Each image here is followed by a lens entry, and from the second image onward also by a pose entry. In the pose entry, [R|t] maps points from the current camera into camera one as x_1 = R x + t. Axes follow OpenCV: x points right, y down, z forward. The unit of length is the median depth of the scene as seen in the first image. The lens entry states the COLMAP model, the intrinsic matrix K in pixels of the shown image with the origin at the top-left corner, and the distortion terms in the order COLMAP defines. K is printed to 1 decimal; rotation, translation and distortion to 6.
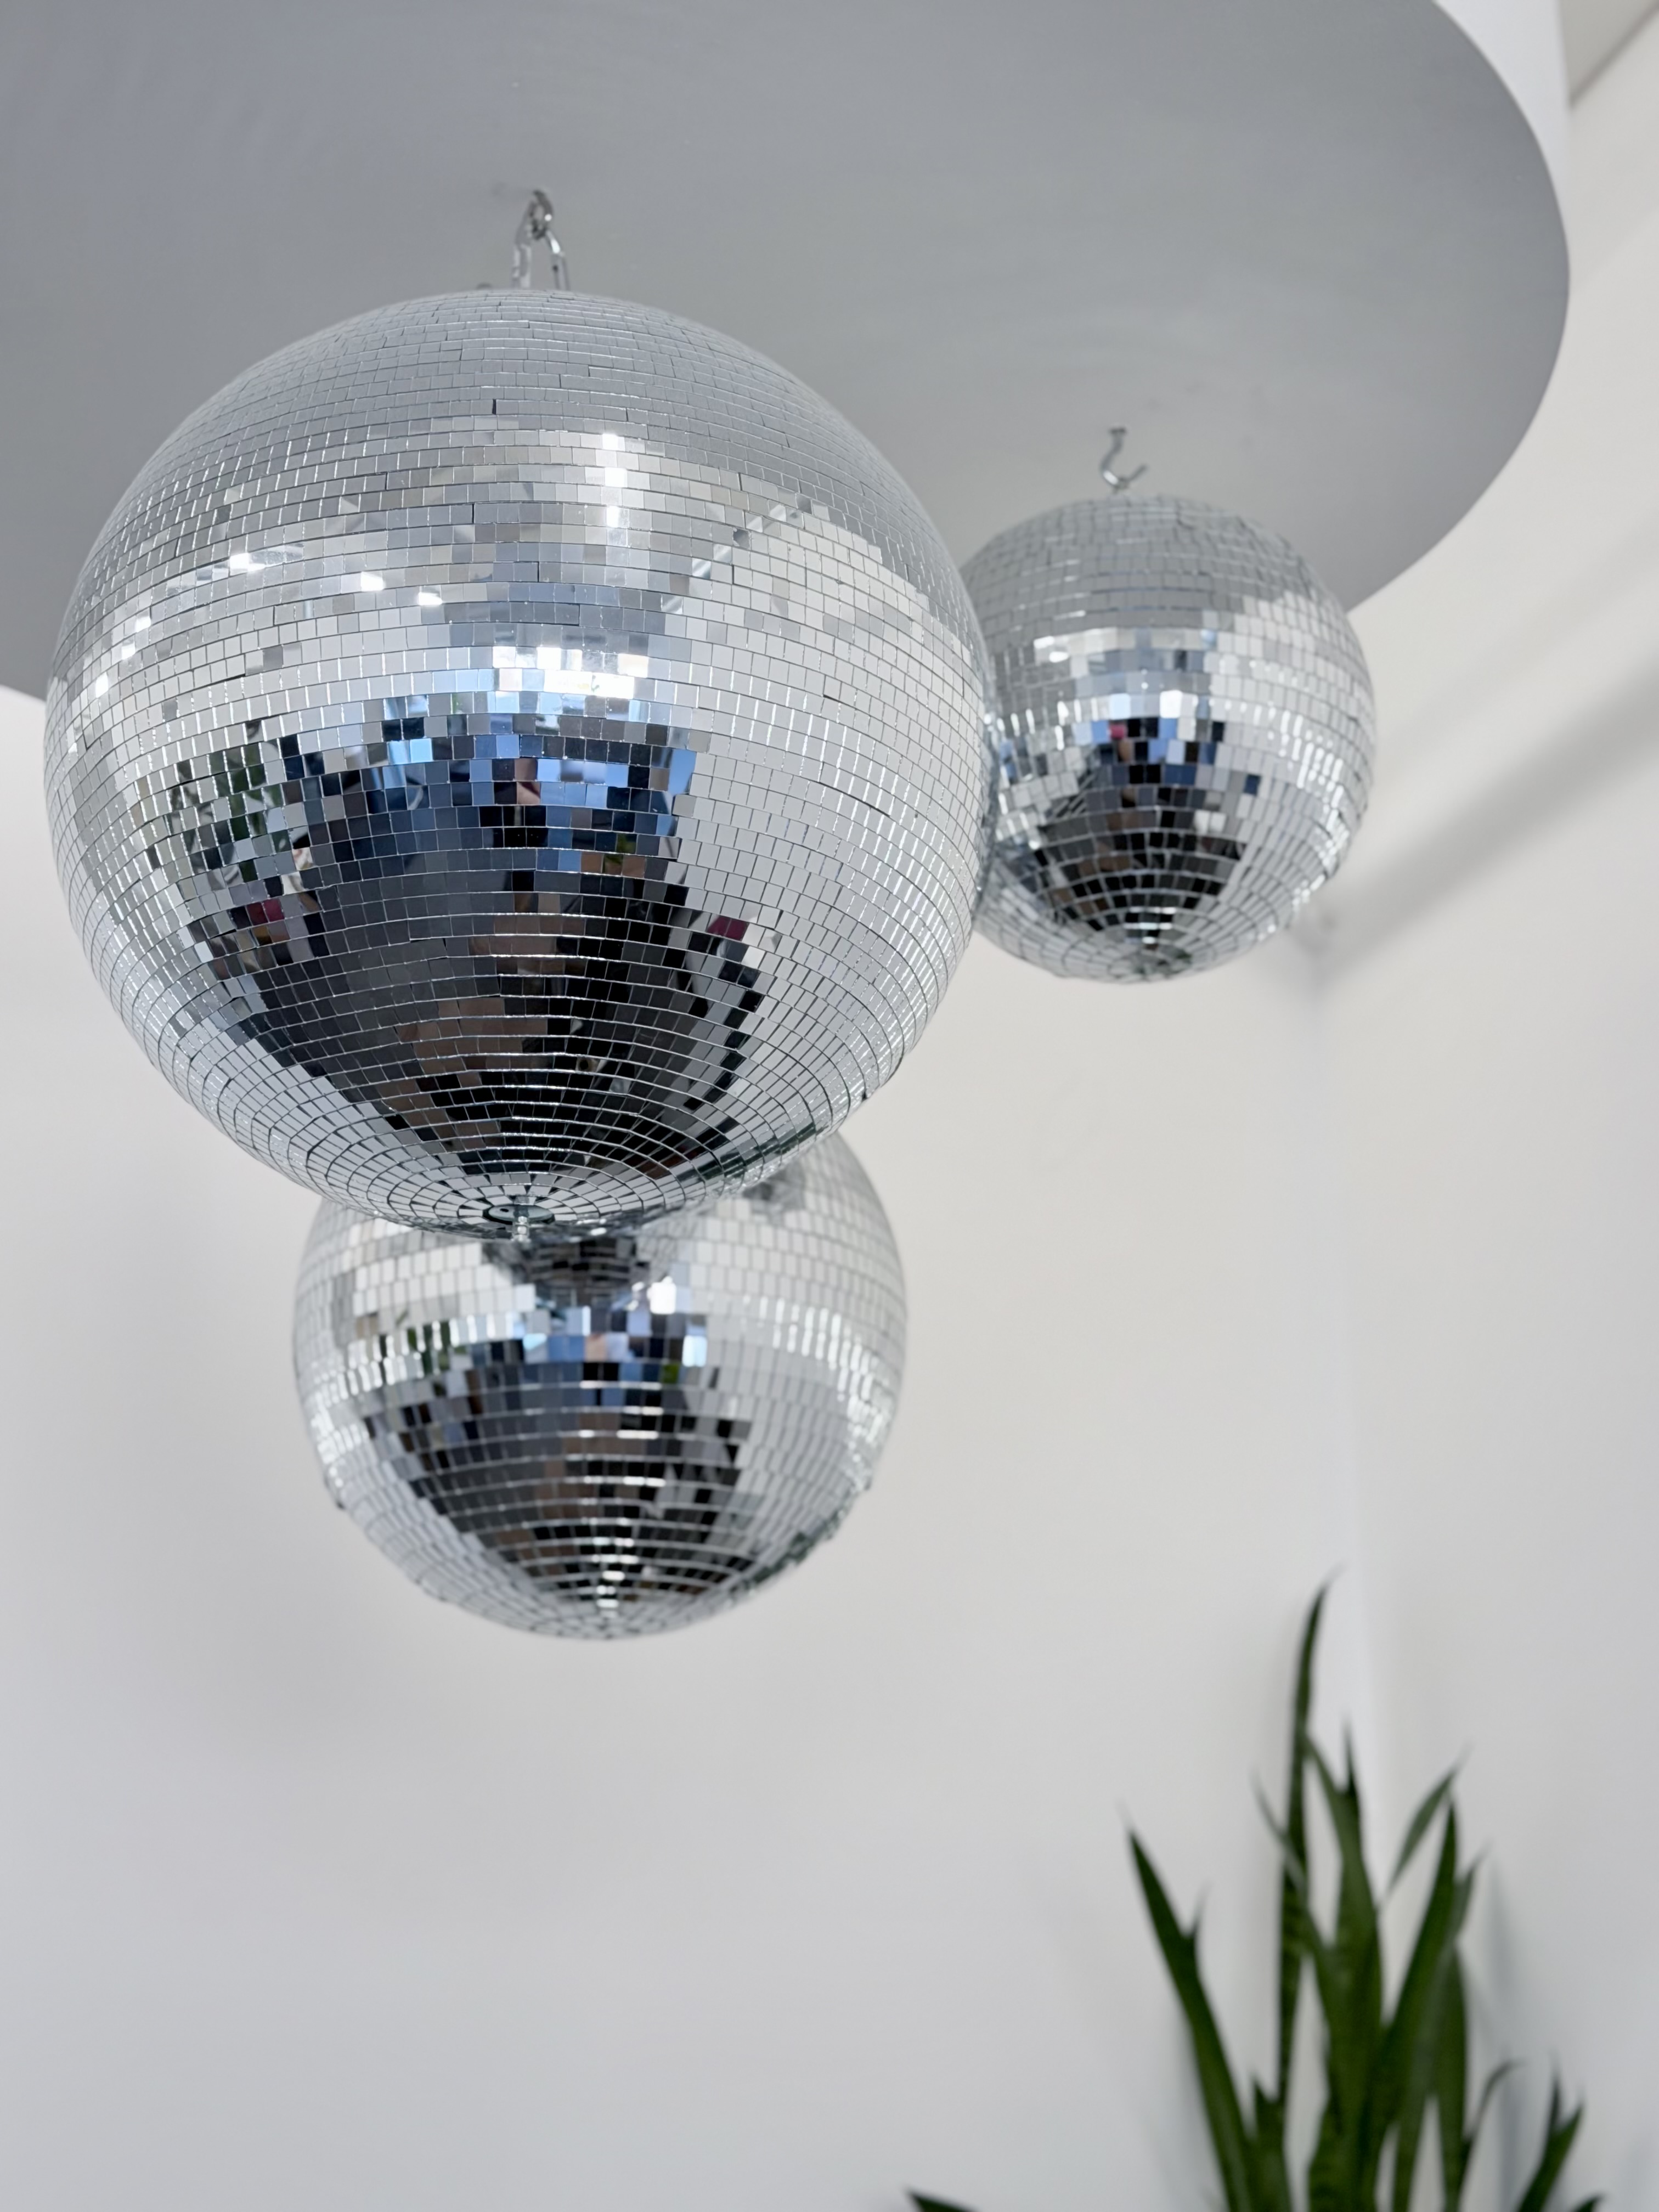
lens RADIAL K [[3422.5, 0, 819.4], [0, 3422.5, 1111.4], [0, 0, 1]] dist [0.176638, 0.000000]
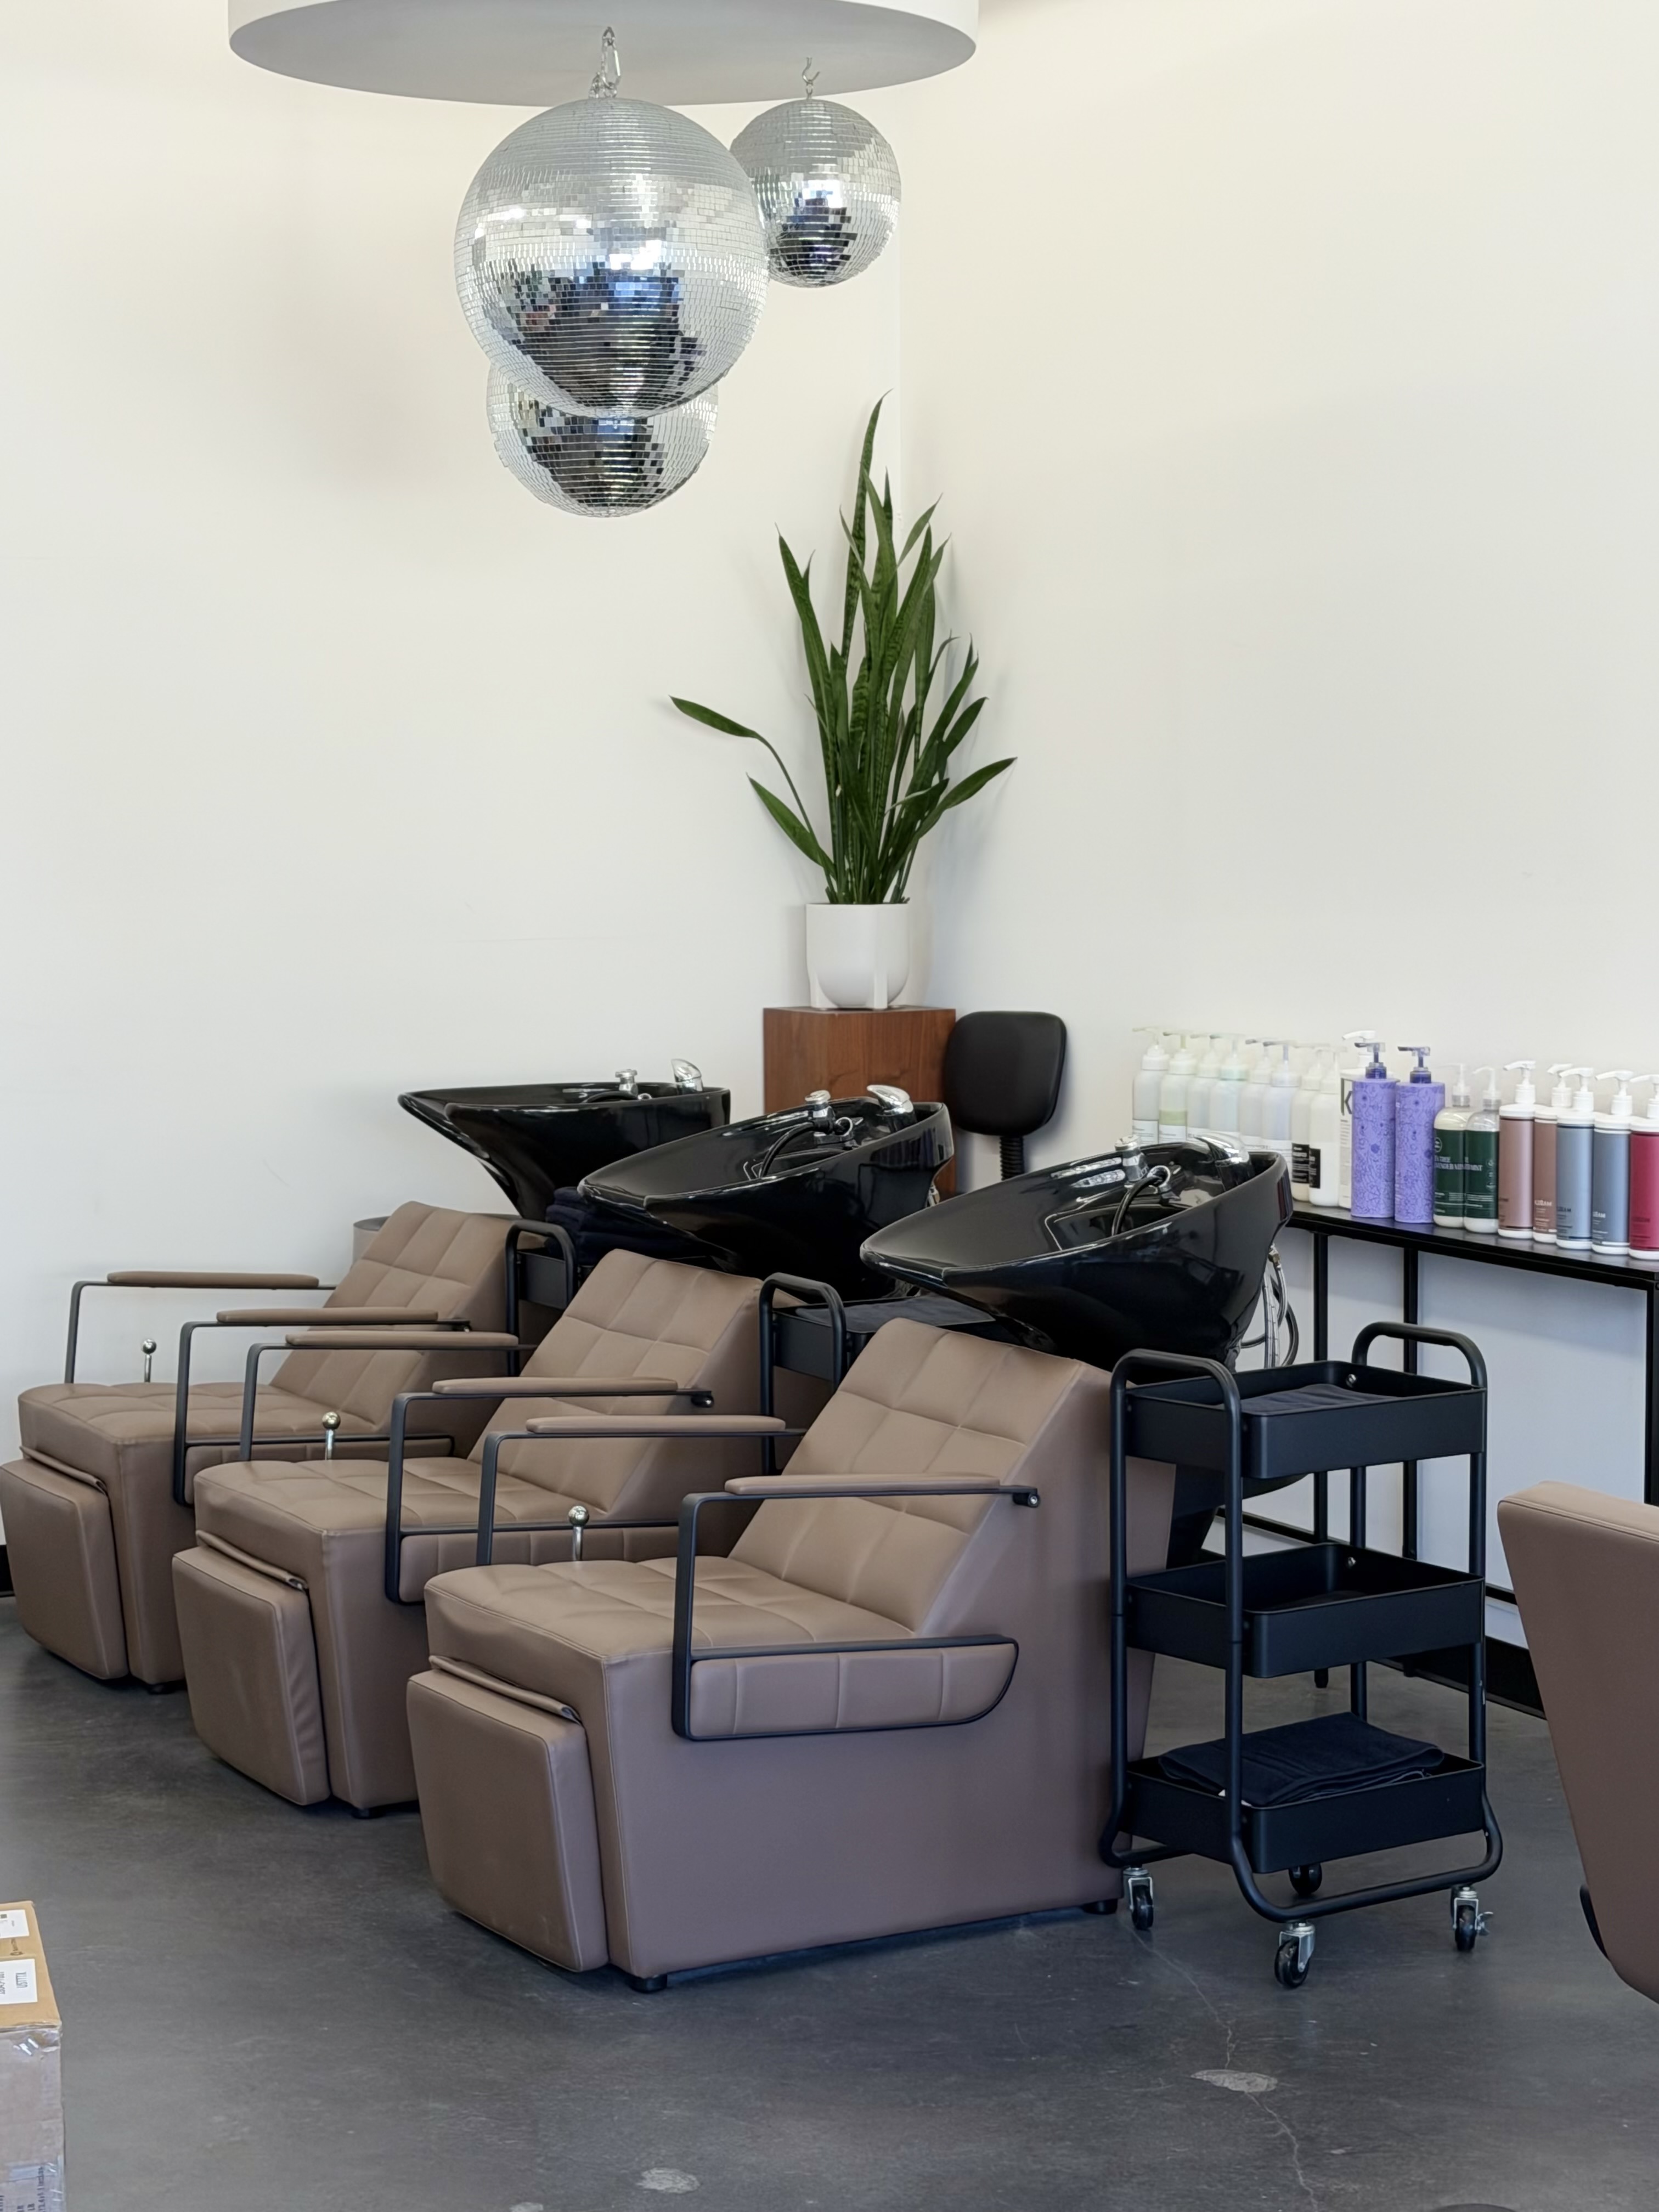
lens RADIAL K [[4077.9, 0, 829.2], [0, 4077.9, 1108.7], [0, 0, 1]] dist [-0.037959, 0.000000]
pose [[0.992648, -0.009779, 0.120640, -0.177834], [-0.039950, 0.914400, 0.402836, -0.460380], [-0.114253, -0.404694, 0.907286, -1.355667]]
